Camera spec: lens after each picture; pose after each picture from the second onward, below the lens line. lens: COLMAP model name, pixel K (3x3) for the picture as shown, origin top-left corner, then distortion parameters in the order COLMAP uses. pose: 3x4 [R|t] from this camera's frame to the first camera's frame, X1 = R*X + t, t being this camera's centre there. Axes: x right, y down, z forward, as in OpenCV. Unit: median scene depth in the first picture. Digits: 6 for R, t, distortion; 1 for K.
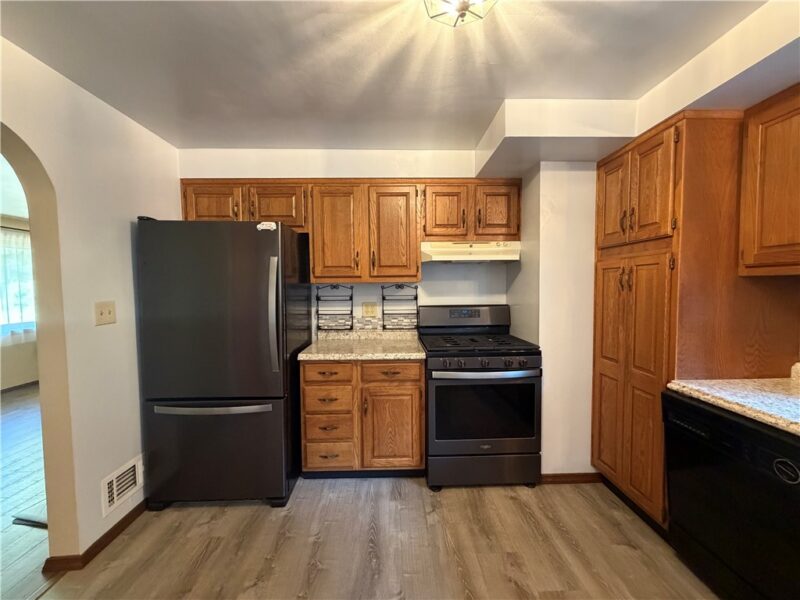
lens RADIAL K [[318.9, 0, 397.3], [0, 318.9, 300.7], [0, 0, 1]] dist [-0.000647, 0.000206]
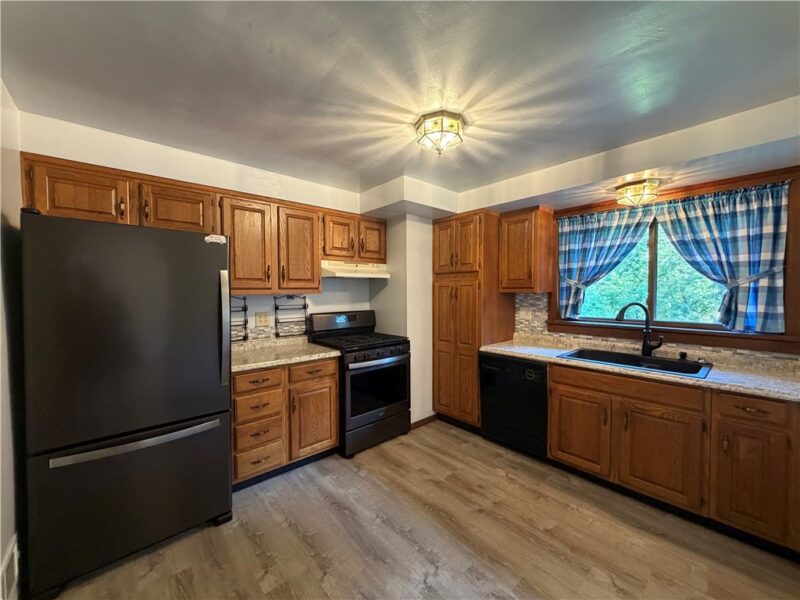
lens RADIAL K [[318.9, 0, 397.3], [0, 318.9, 300.7], [0, 0, 1]] dist [-0.000647, 0.000206]
pose [[0.763270, -0.014169, 0.645924, -0.539818], [0.025623, 0.999637, -0.008350, -0.016468], [-0.645571, 0.022923, 0.763356, -0.103480]]
